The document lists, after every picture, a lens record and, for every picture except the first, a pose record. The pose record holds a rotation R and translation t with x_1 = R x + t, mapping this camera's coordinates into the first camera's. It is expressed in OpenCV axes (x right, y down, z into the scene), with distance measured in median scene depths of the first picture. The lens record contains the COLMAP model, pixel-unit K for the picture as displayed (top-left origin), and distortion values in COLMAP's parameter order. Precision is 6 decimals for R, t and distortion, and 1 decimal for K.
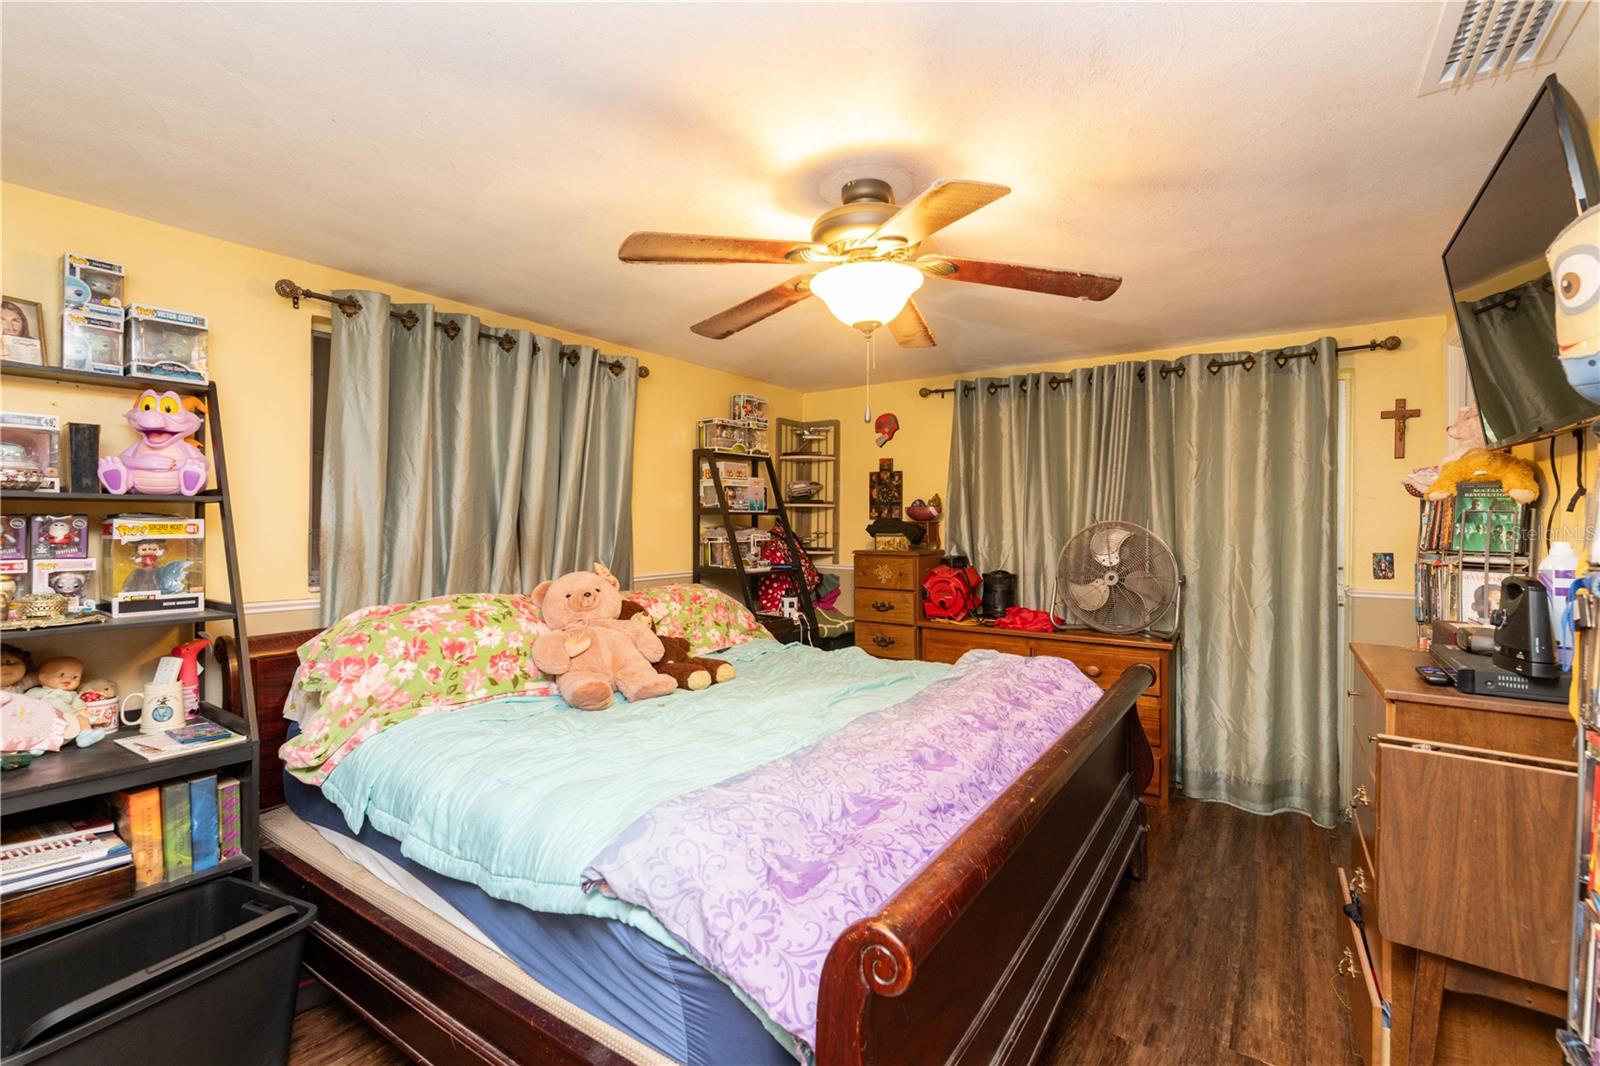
lens RADIAL K [[689.9, 0, 807.3], [0, 689.9, 523.4], [0, 0, 1]] dist [-0.000928, -0.000309]
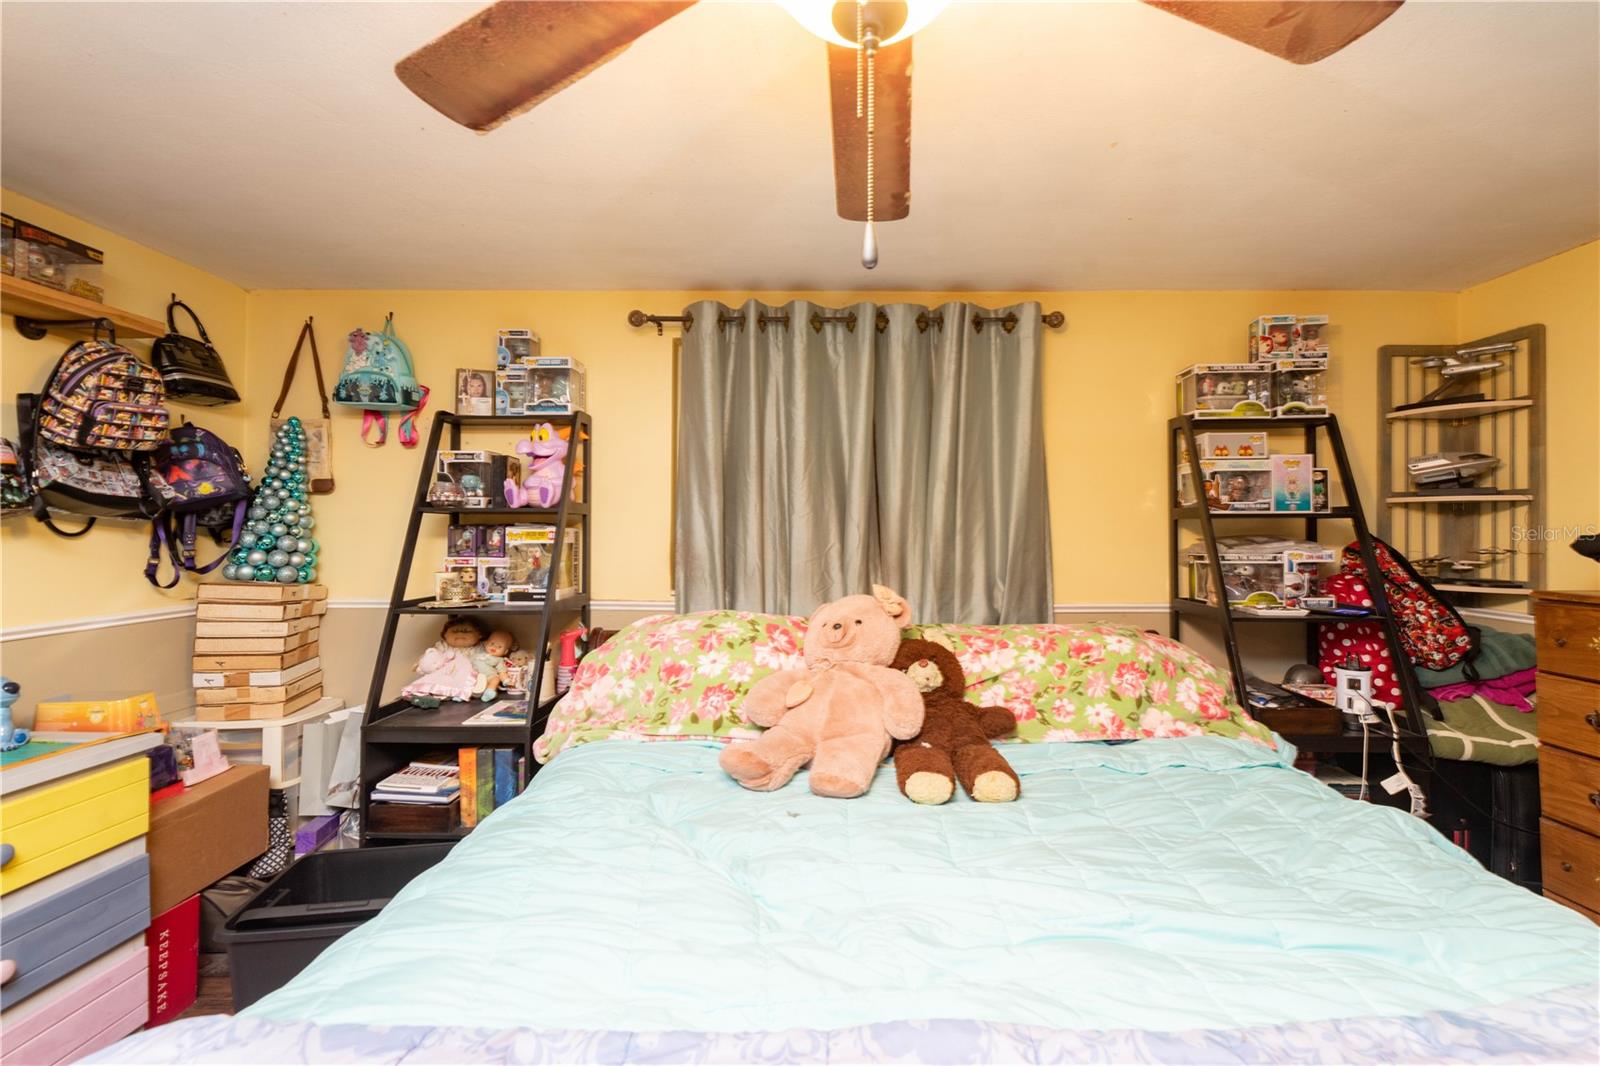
lens RADIAL K [[681.8, 0, 819.7], [0, 681.8, 523.4], [0, 0, 1]] dist [0.002806, 0.000114]
pose [[0.574130, -0.009241, -0.818712, 0.181688], [-0.002146, 0.999916, -0.012791, 0.000453], [0.818761, 0.009100, 0.574062, 0.365633]]
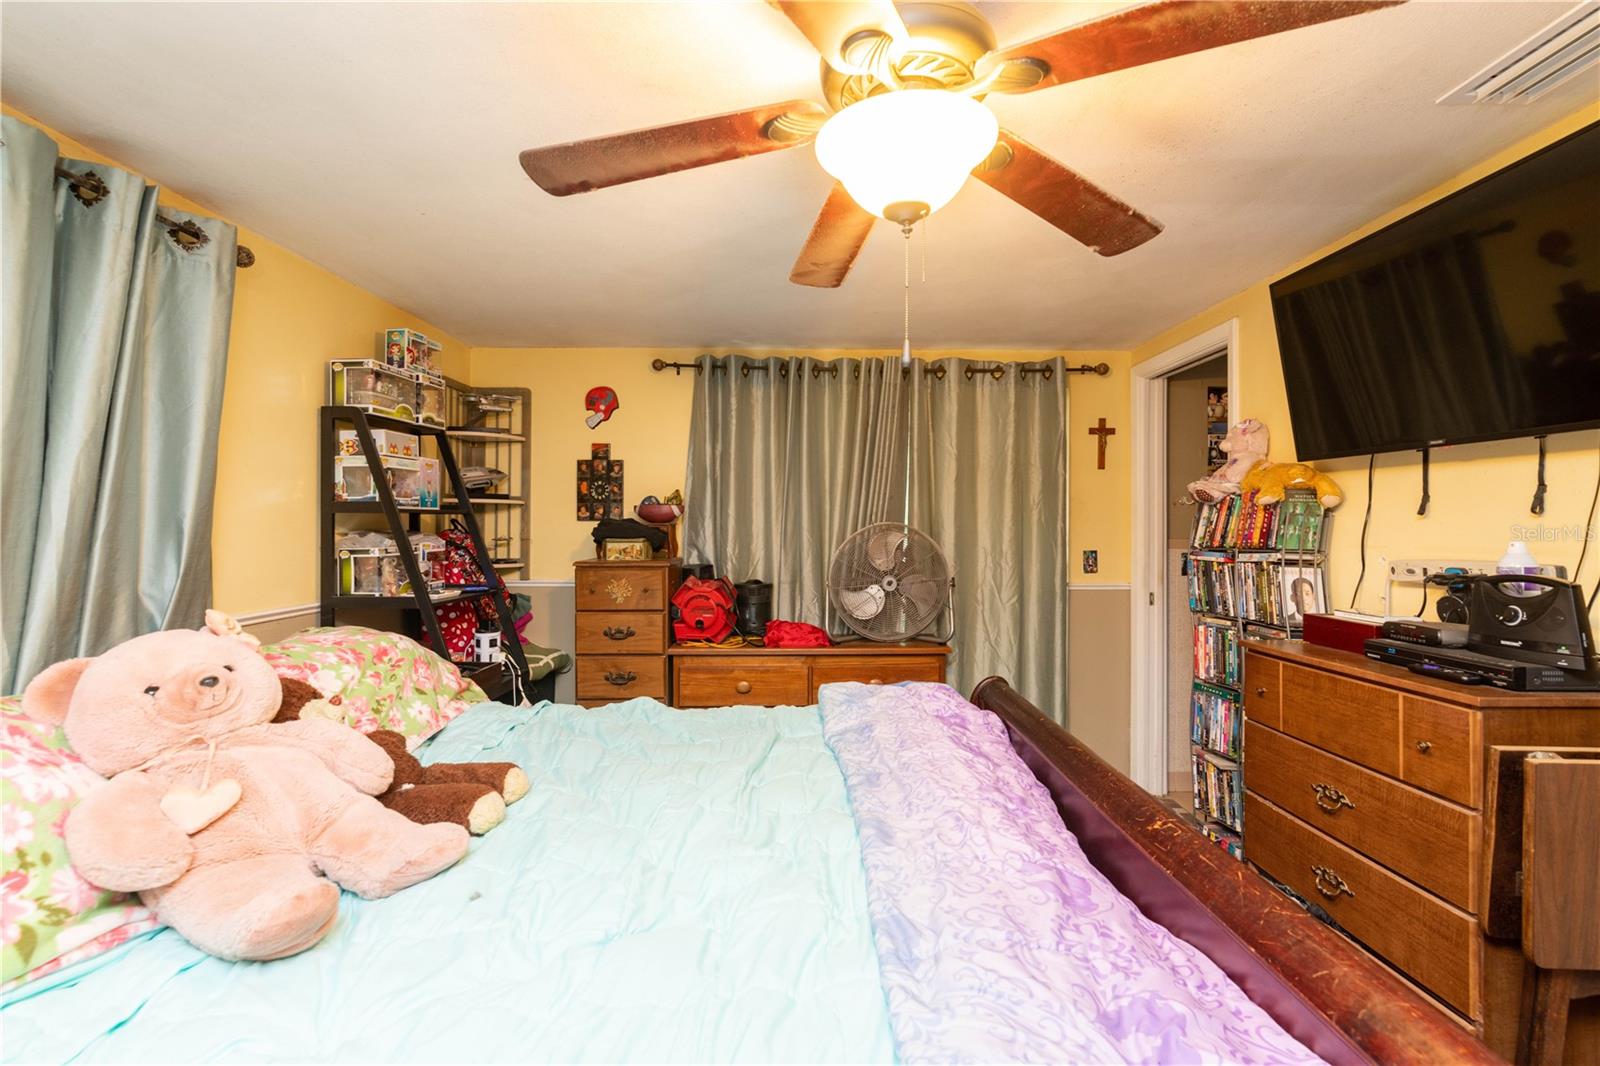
lens RADIAL K [[689.9, 0, 807.3], [0, 689.9, 523.4], [0, 0, 1]] dist [-0.000928, -0.000309]
pose [[0.820850, -0.000171, 0.571143, -0.166163], [0.001741, 0.999996, -0.002202, -0.000716], [-0.571141, 0.002802, 0.820847, 0.256269]]
